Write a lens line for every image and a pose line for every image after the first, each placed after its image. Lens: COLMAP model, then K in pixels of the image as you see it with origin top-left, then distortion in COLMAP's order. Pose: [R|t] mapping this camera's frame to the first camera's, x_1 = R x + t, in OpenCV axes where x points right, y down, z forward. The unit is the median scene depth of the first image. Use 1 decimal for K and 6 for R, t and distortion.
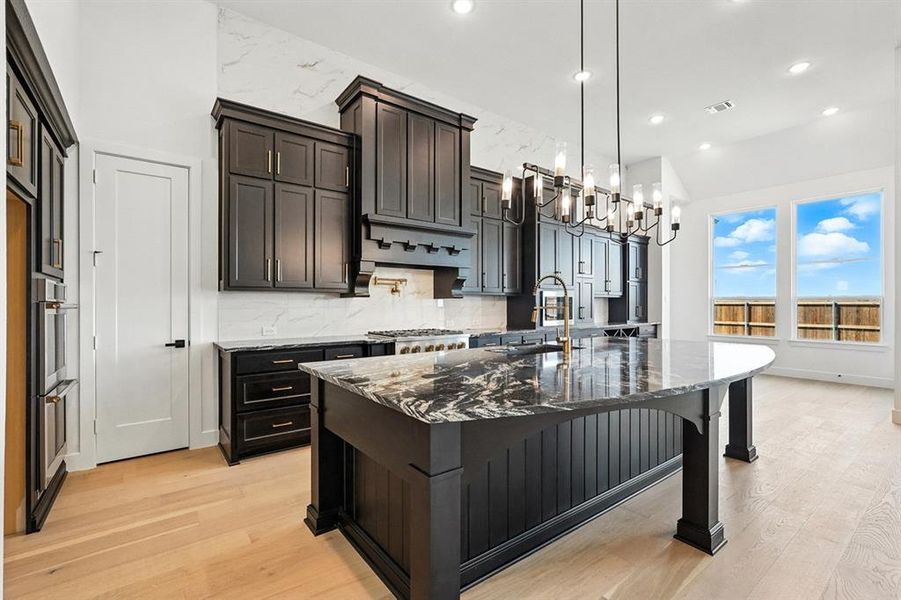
lens RADIAL K [[401.0, 0, 449.1], [0, 401.0, 302.2], [0, 0, 1]] dist [-0.012523, 0.007870]
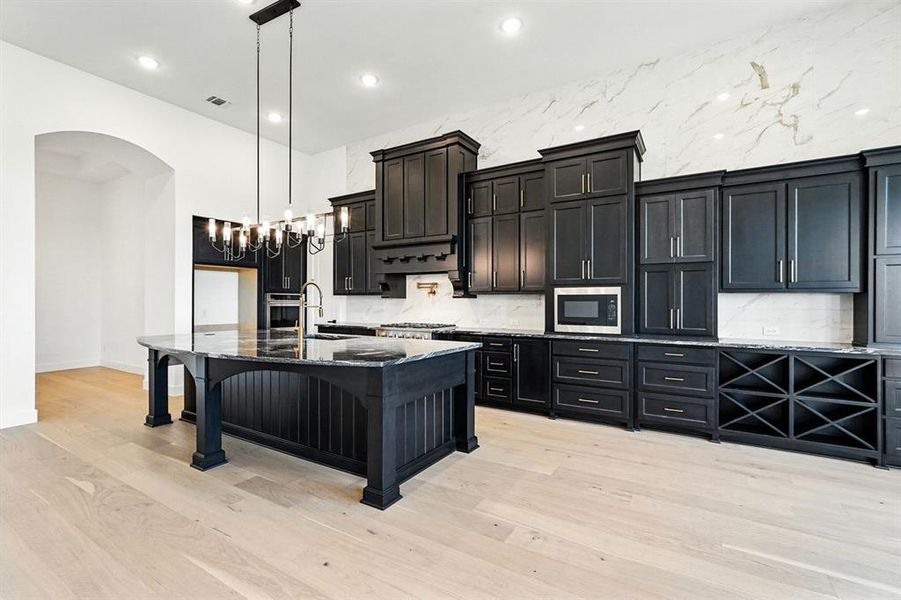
lens RADIAL K [[401.0, 0, 449.7], [0, 401.0, 300.8], [0, 0, 1]] dist [-0.012523, 0.007870]
pose [[0.364678, 0.000492, -0.931133, 1.002195], [-0.002453, 0.999997, -0.000433, -0.001616], [0.931130, 0.002442, 0.364679, 0.559830]]
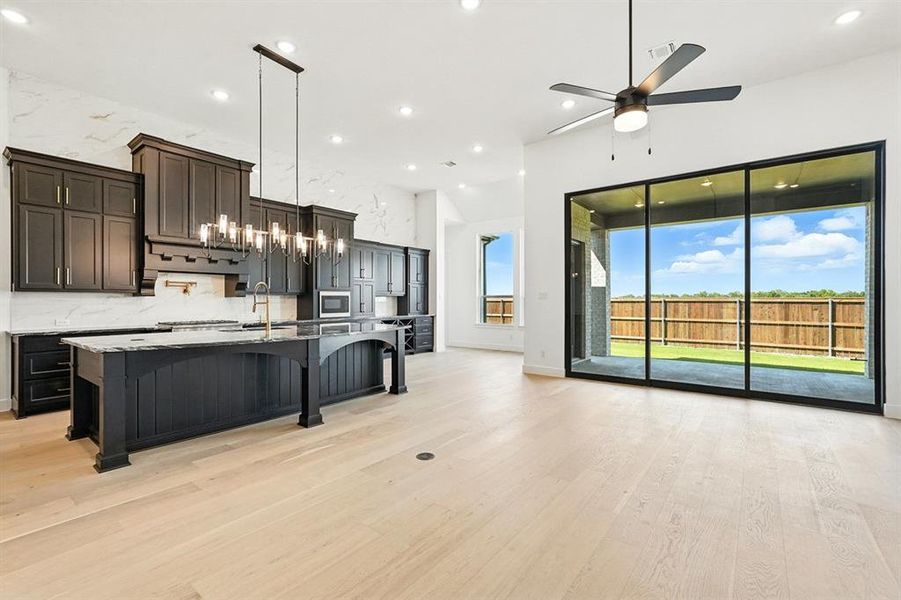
lens RADIAL K [[401.0, 0, 445.8], [0, 401.0, 298.8], [0, 0, 1]] dist [-0.012523, 0.007870]
pose [[0.967869, -0.000398, 0.251453, 0.335802], [0.000906, 0.999998, -0.001904, -0.000256], [-0.251452, 0.002070, 0.967868, -0.440981]]
